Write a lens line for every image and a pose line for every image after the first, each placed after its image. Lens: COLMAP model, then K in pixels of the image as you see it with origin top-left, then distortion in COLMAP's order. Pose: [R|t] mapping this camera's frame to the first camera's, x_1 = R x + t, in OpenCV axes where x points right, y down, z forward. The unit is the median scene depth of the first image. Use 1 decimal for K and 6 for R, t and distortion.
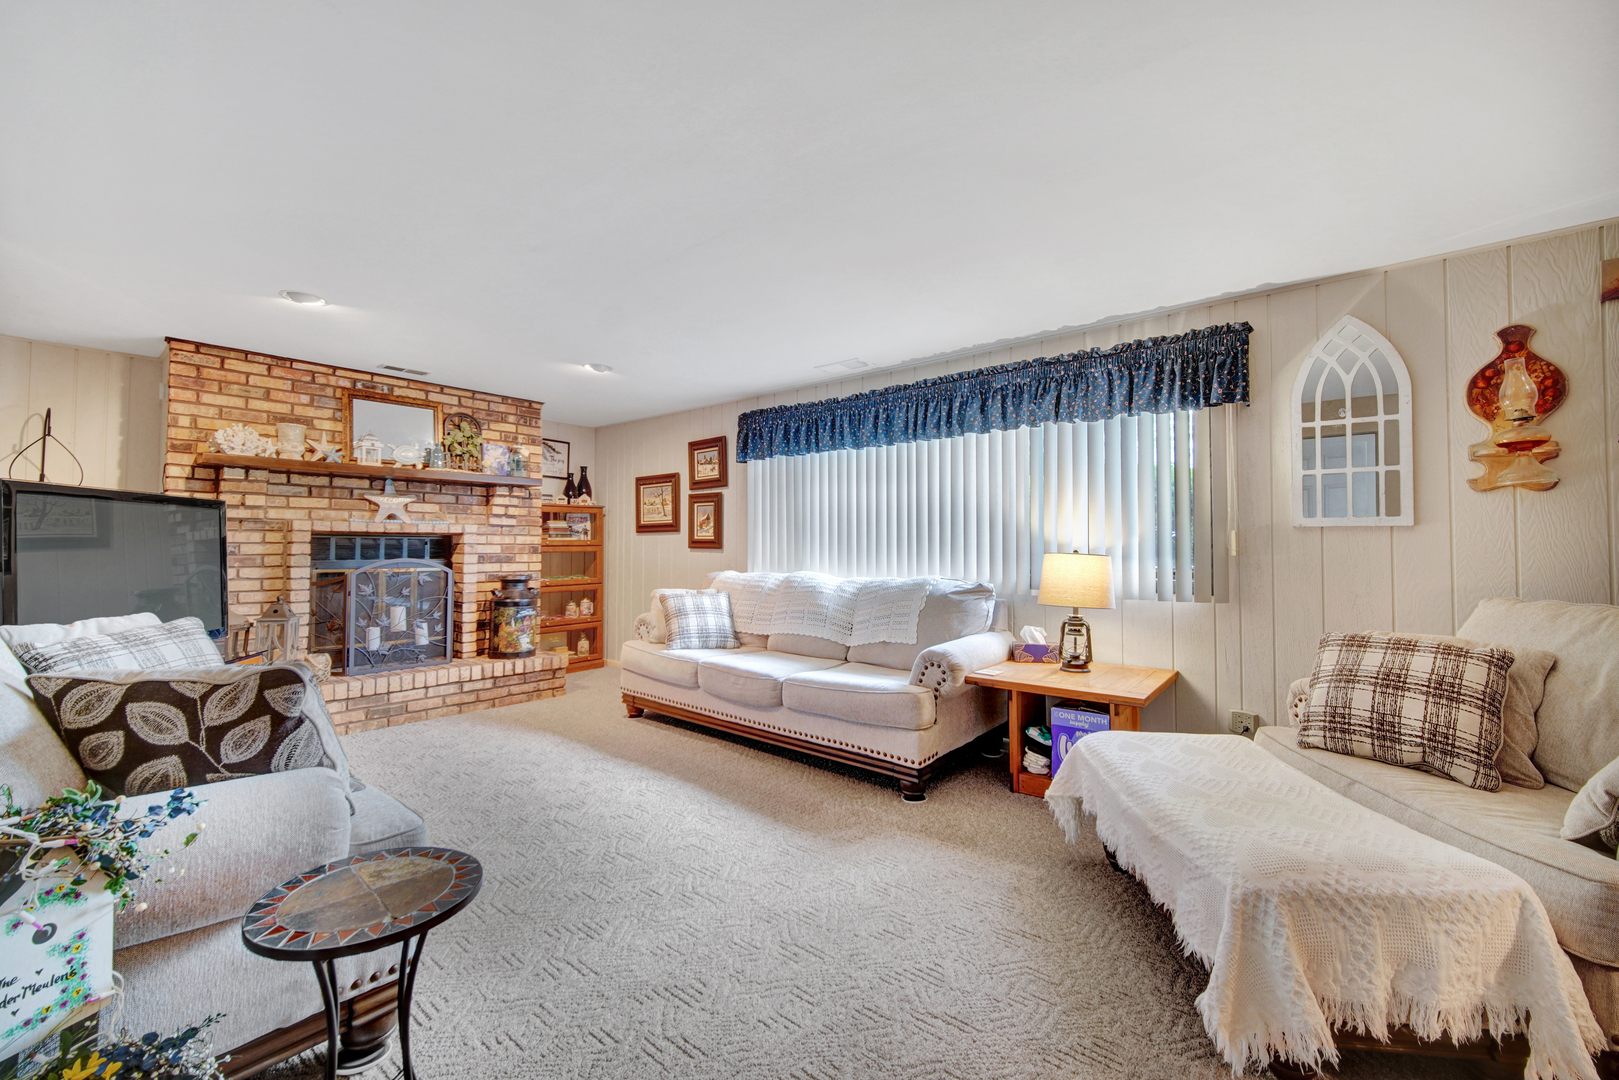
lens RADIAL K [[657.4, 0, 809.9], [0, 657.4, 529.9], [0, 0, 1]] dist [-0.002040, -0.000410]
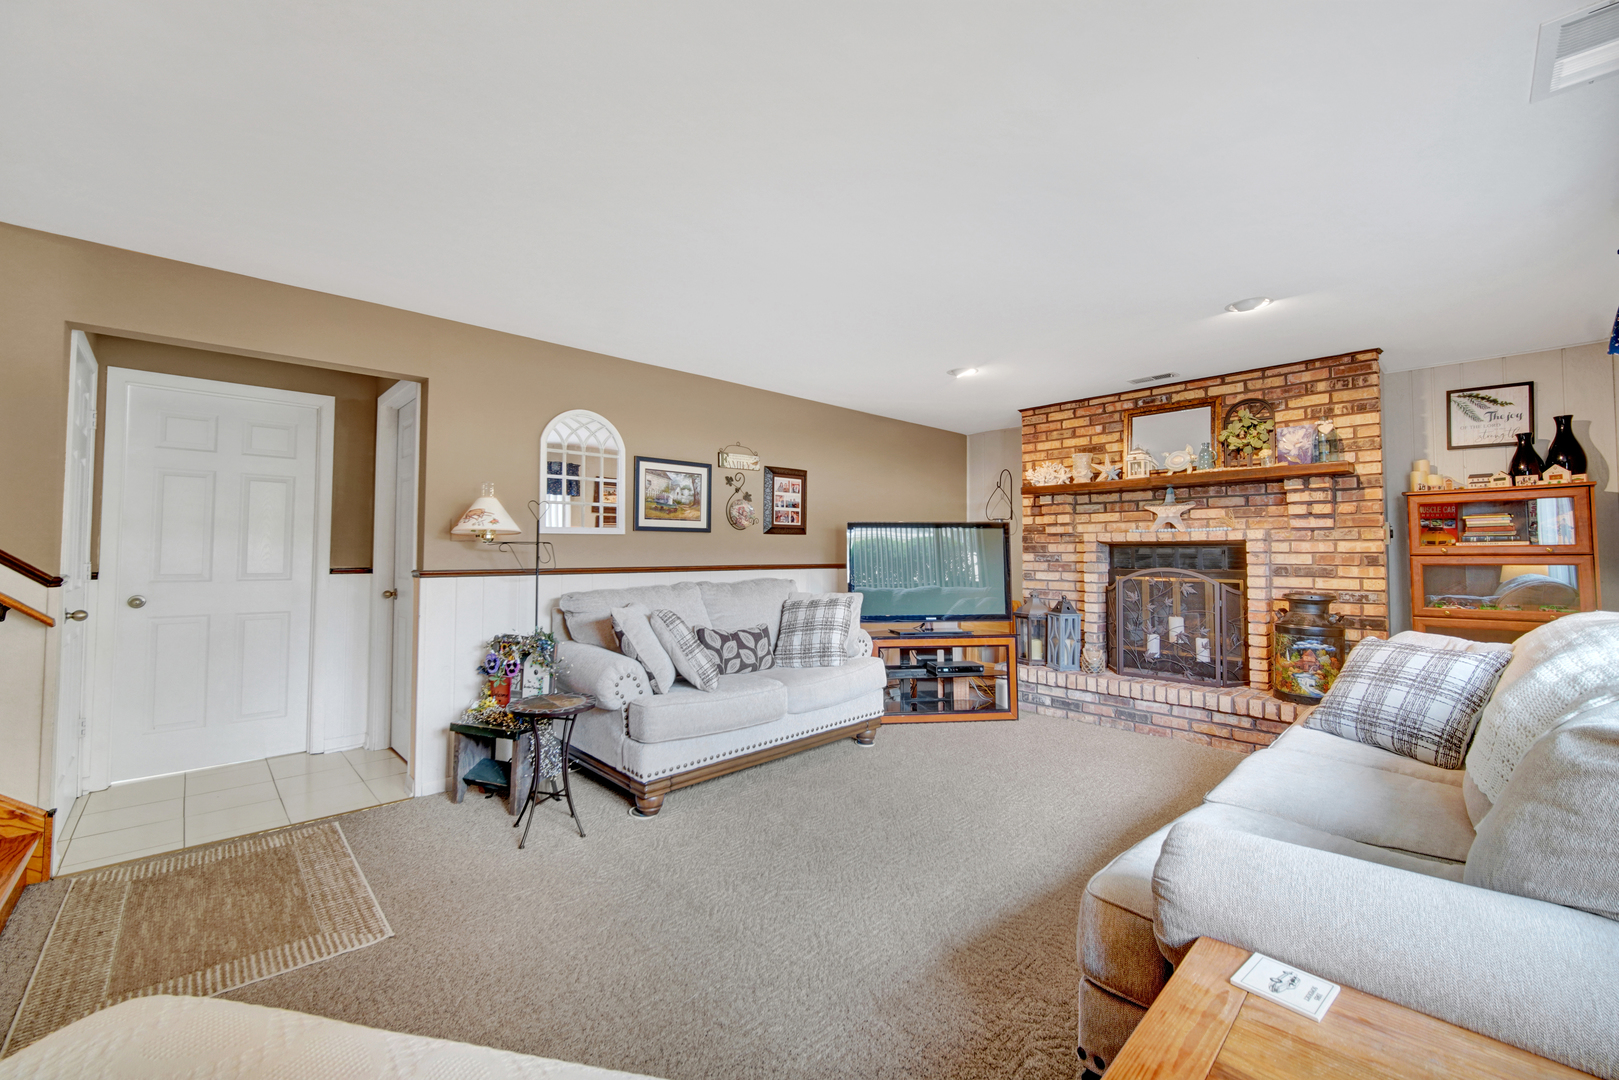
lens RADIAL K [[657.4, 0, 809.9], [0, 657.4, 529.9], [0, 0, 1]] dist [-0.002040, -0.000410]
pose [[-0.114836, -0.037825, -0.992664, 0.425312], [0.023287, 0.998898, -0.040756, 0.014942], [0.993111, -0.027797, -0.113829, 0.595108]]
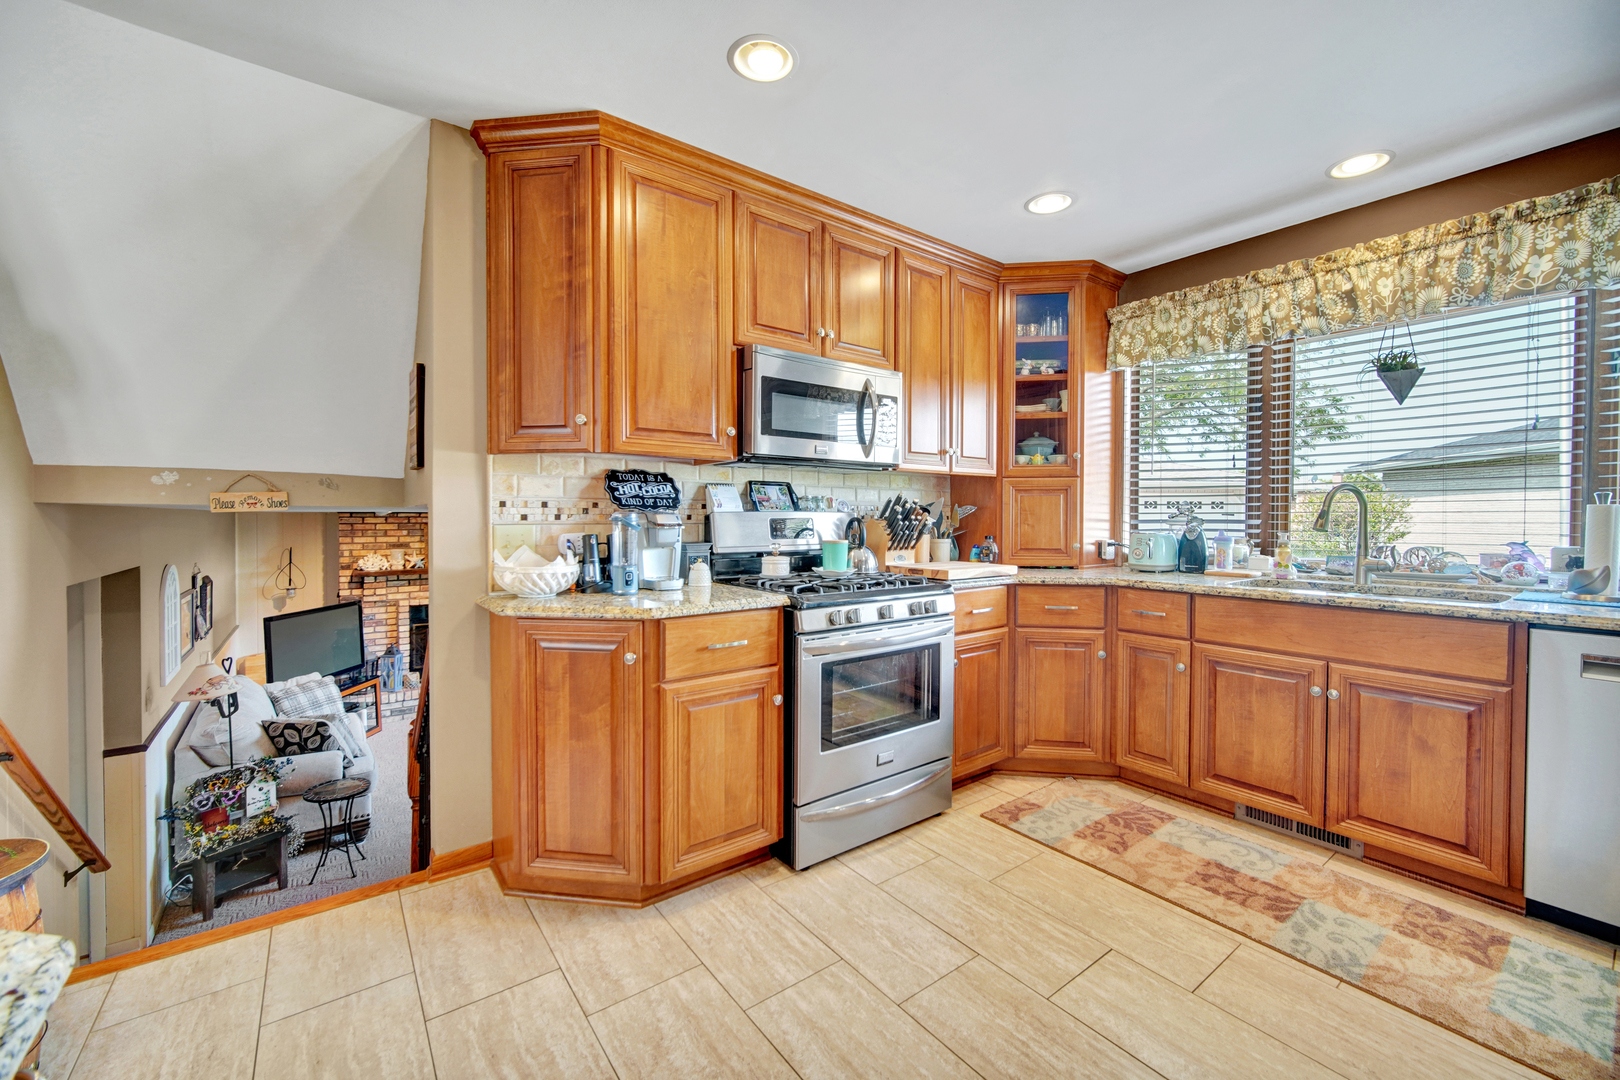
lens RADIAL K [[654.5, 0, 809.7], [0, 654.5, 529.5], [0, 0, 1]] dist [-0.001524, 0.000163]
pose [[0.973059, 0.004662, -0.230509, 0.718974], [0.005906, 0.998963, 0.045137, -0.272834], [0.230480, -0.045283, 0.972023, -0.490529]]
